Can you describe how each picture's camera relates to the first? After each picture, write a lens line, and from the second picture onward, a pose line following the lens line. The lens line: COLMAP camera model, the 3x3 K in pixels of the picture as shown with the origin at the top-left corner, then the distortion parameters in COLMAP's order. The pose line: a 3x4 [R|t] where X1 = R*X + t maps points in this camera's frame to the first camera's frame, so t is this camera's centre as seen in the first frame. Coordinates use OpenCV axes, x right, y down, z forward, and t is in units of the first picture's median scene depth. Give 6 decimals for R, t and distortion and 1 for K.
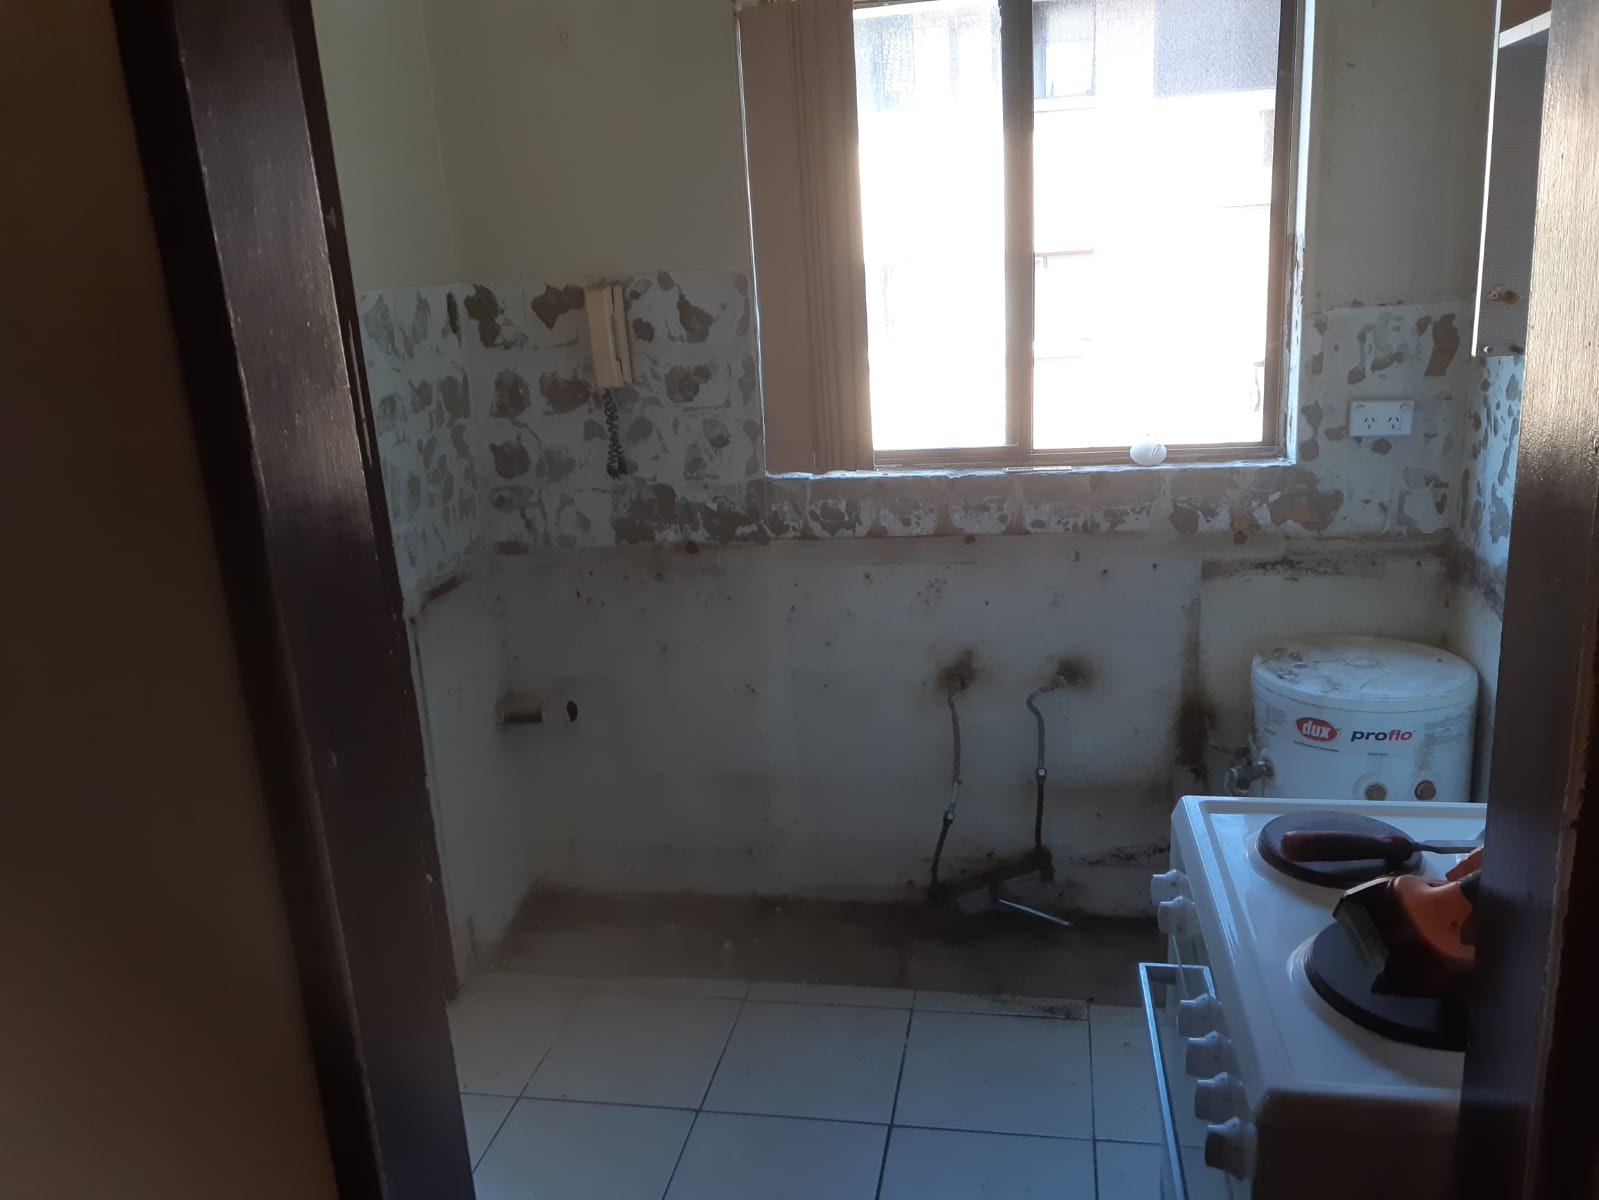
lens RADIAL K [[1246.4, 0, 799.5], [0, 1246.4, 600.0], [0, 0, 1]] dist [0.006610, -0.040317]
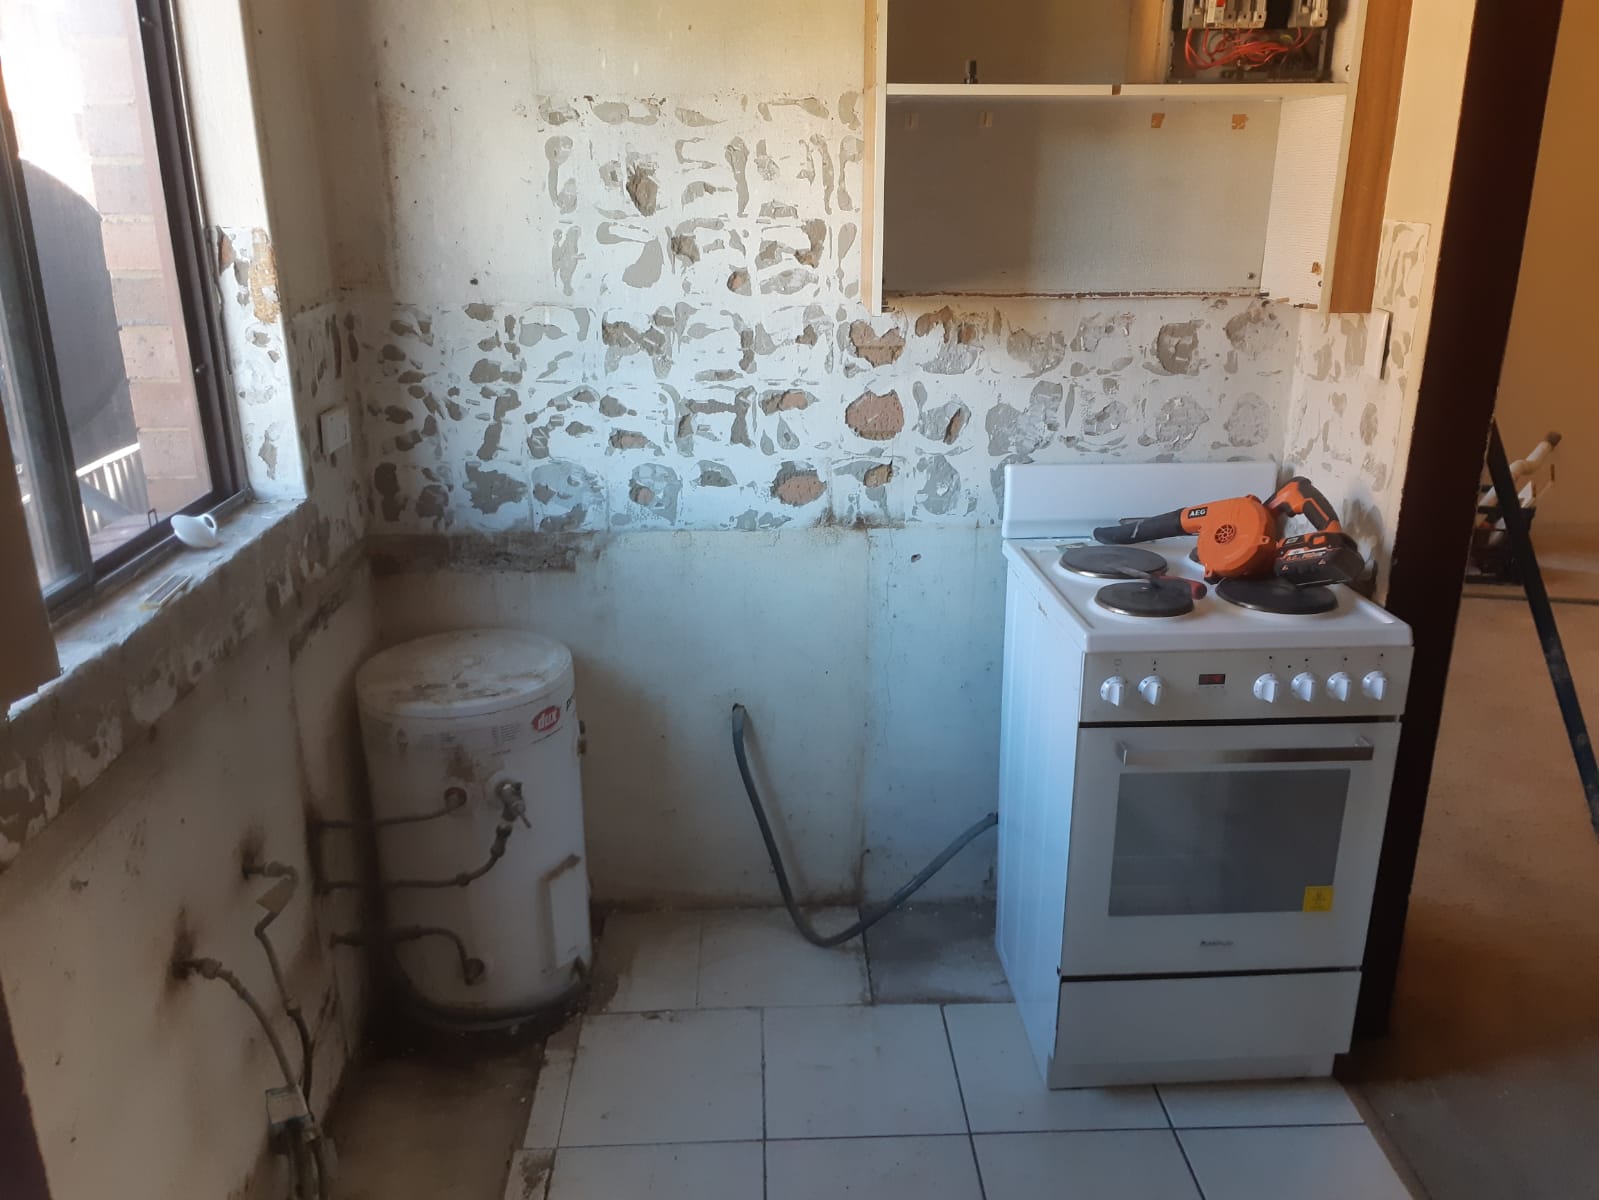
lens RADIAL K [[1246.4, 0, 799.5], [0, 1246.4, 600.0], [0, 0, 1]] dist [0.006610, -0.040317]
pose [[-0.231889, -0.252439, 0.939416, -0.532992], [0.278072, 0.908237, 0.312701, -0.232220], [-0.932150, 0.333737, -0.140414, 0.877844]]
